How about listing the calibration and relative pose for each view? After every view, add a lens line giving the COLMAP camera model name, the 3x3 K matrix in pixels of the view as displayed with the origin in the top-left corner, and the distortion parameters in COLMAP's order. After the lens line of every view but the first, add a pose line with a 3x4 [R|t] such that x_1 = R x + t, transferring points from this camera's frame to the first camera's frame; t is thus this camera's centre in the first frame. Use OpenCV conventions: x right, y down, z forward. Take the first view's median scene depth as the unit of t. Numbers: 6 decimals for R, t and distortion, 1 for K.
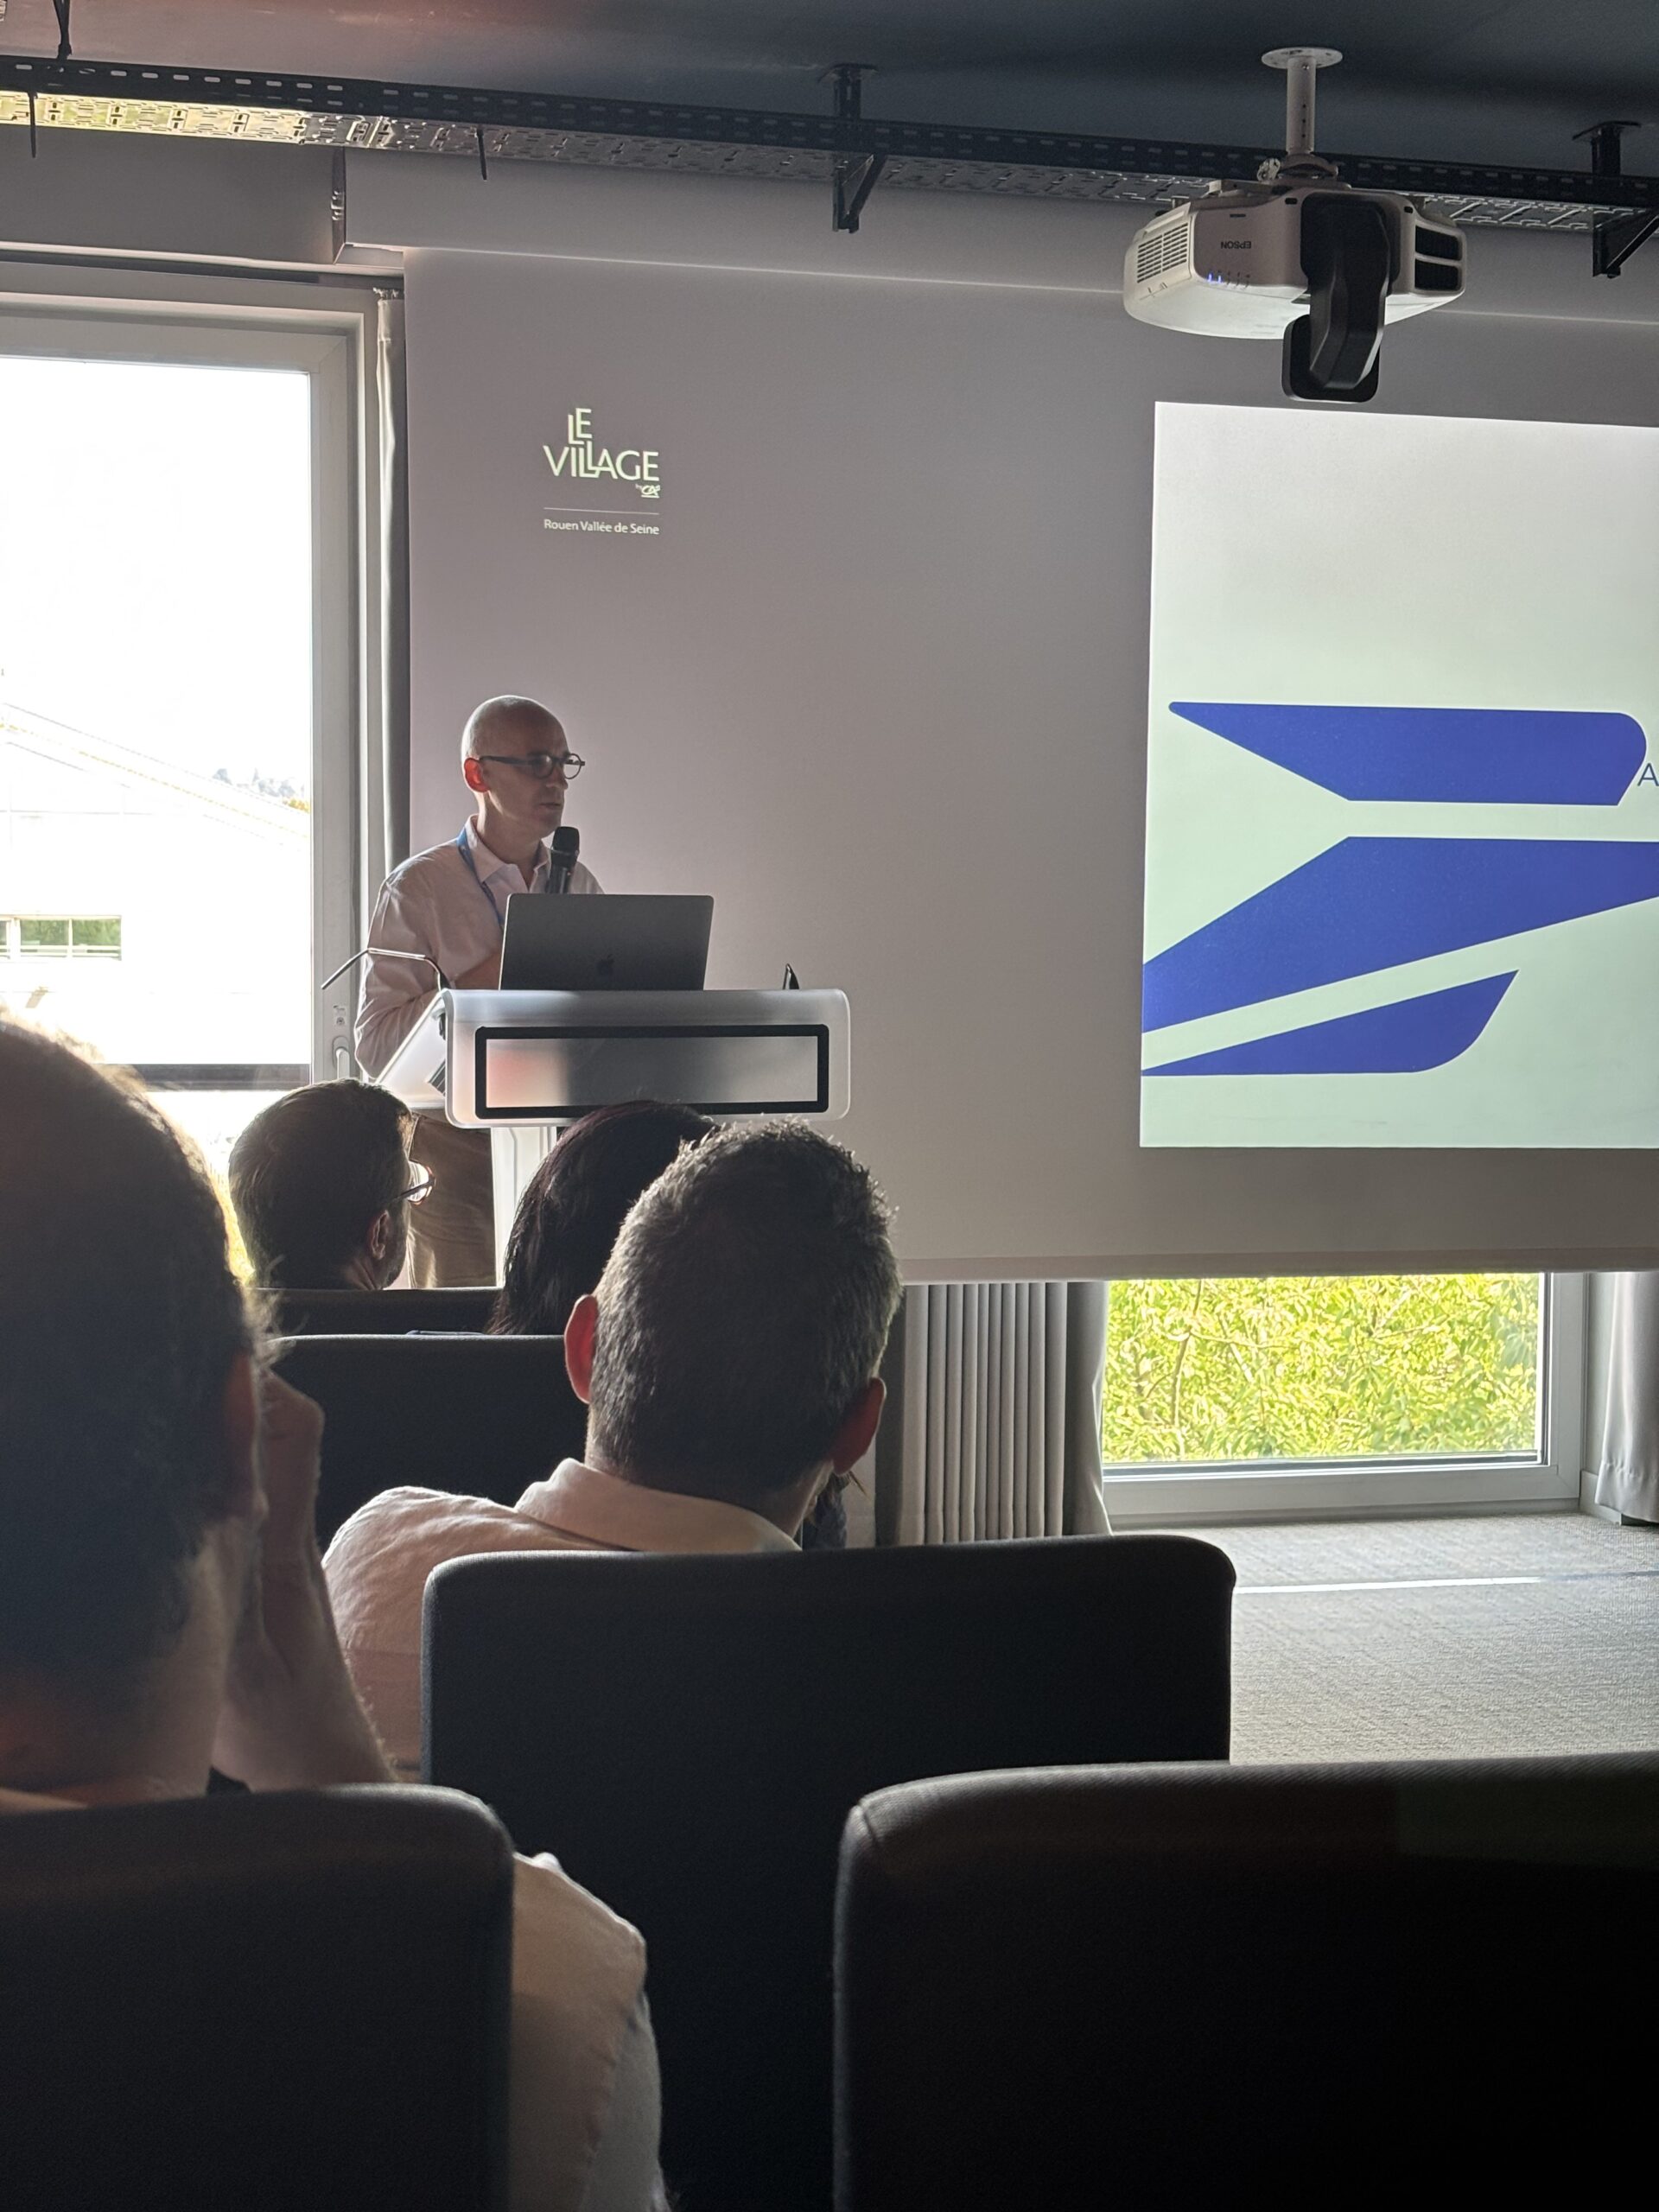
lens RADIAL K [[3346.7, 0, 829.1], [0, 3346.7, 1151.7], [0, 0, 1]] dist [0.243581, -1.123893]
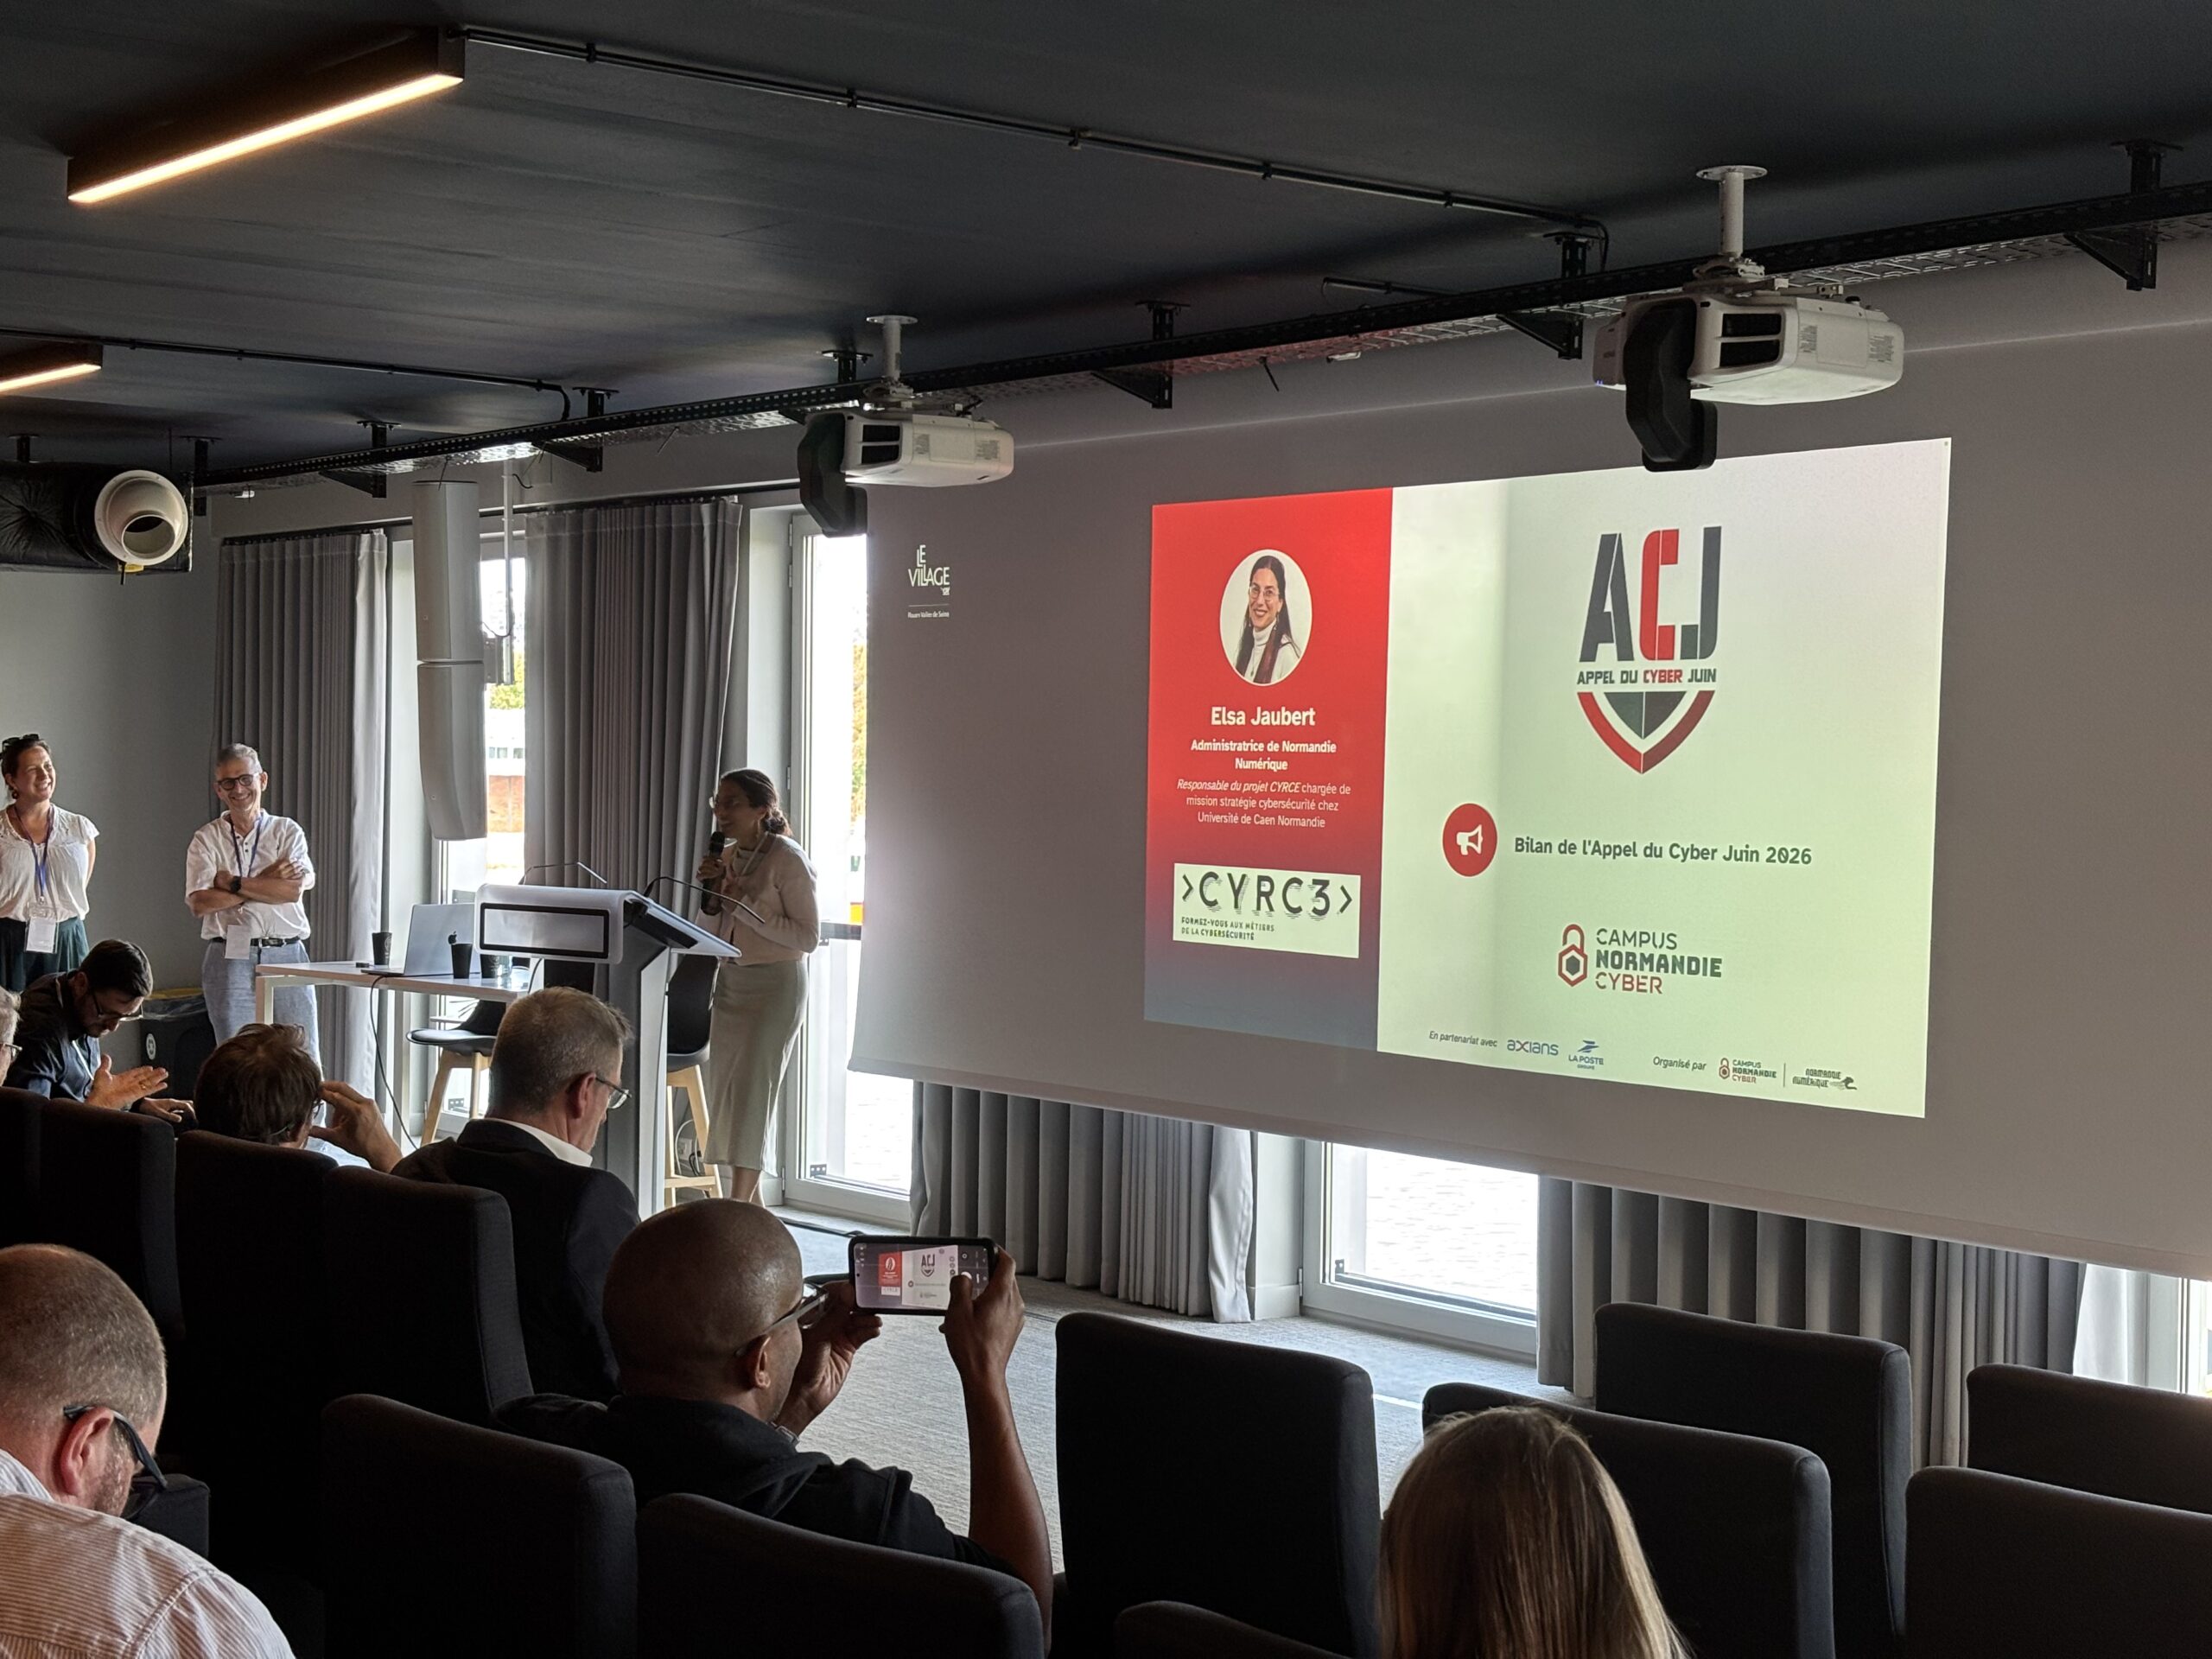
lens RADIAL K [[3346.7, 0, 1106.0], [0, 3346.7, 829.5], [0, 0, 1]] dist [0.243581, -1.123893]
pose [[0.397961, 0.014133, -0.917293, 1.553603], [-0.083804, 0.996261, -0.021008, -0.058207], [0.913566, 0.085234, 0.397658, 0.469824]]
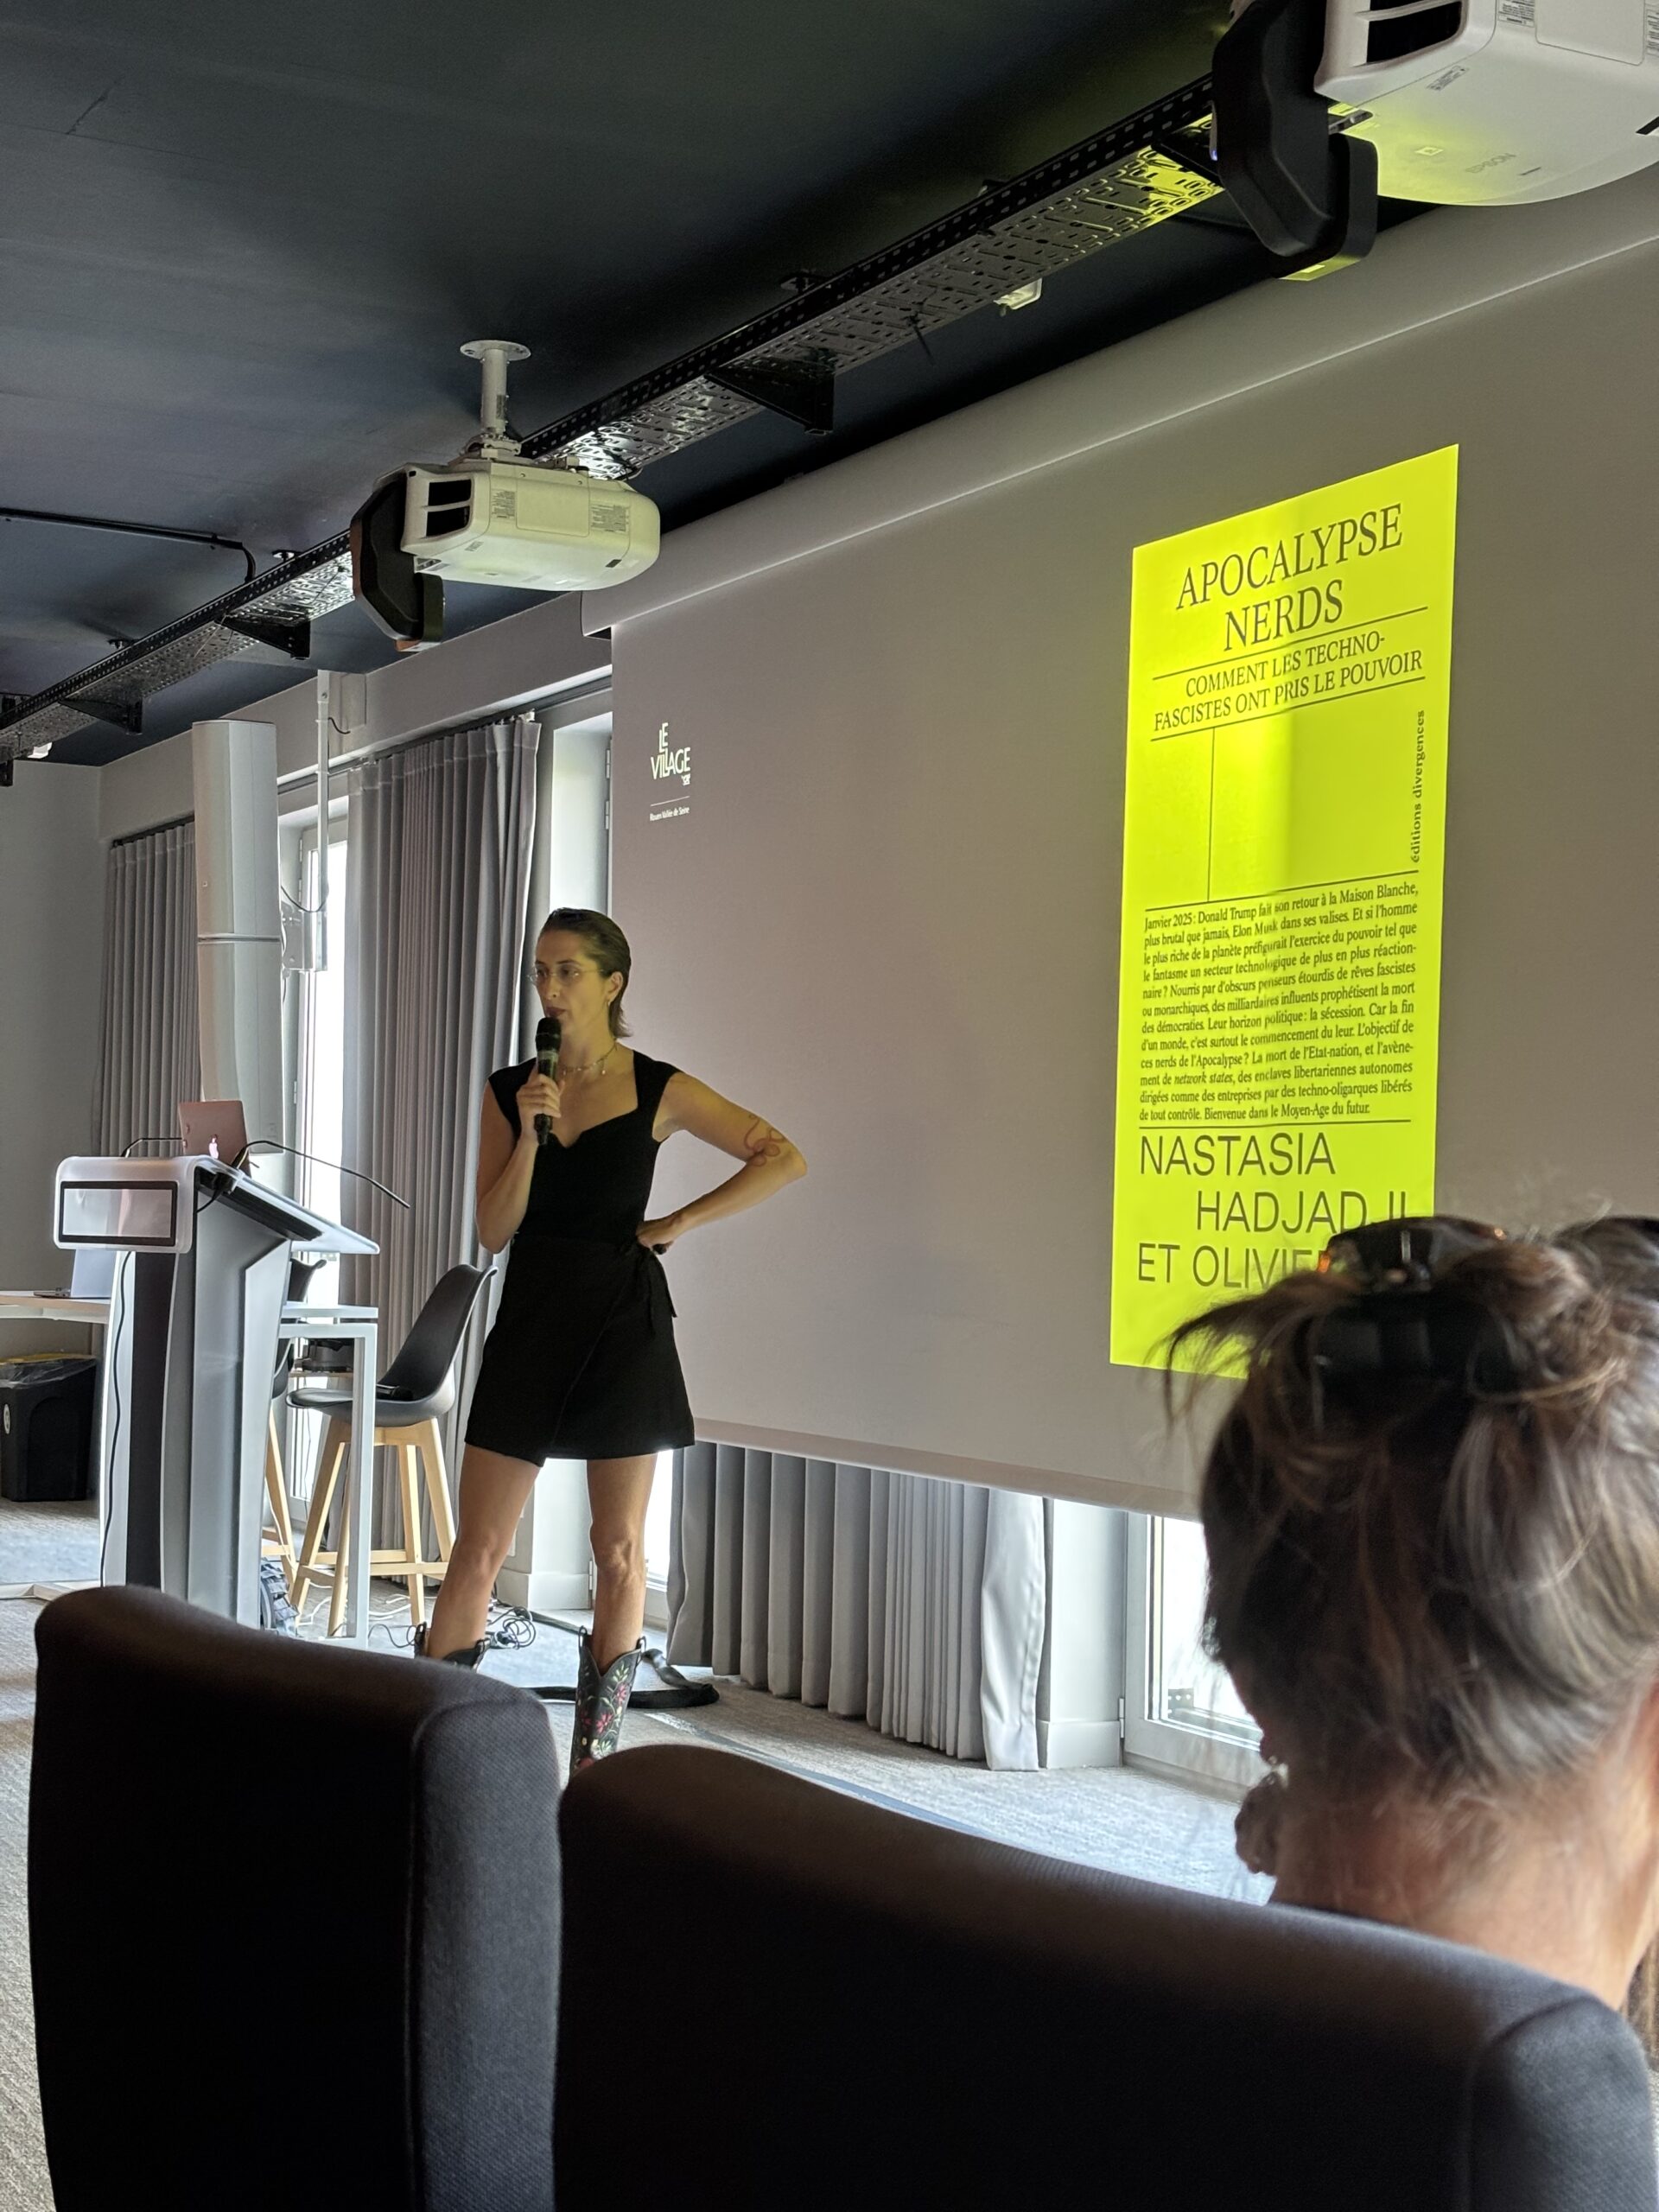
lens RADIAL K [[3318.7, 0, 820.0], [0, 3318.7, 1066.4], [0, 0, 1]] dist [0.258552, -1.073050]
pose [[0.213618, -0.052629, -0.975499, 1.206545], [-0.096185, 0.992563, -0.074613, -0.007300], [0.972171, 0.109767, 0.206967, 0.863394]]
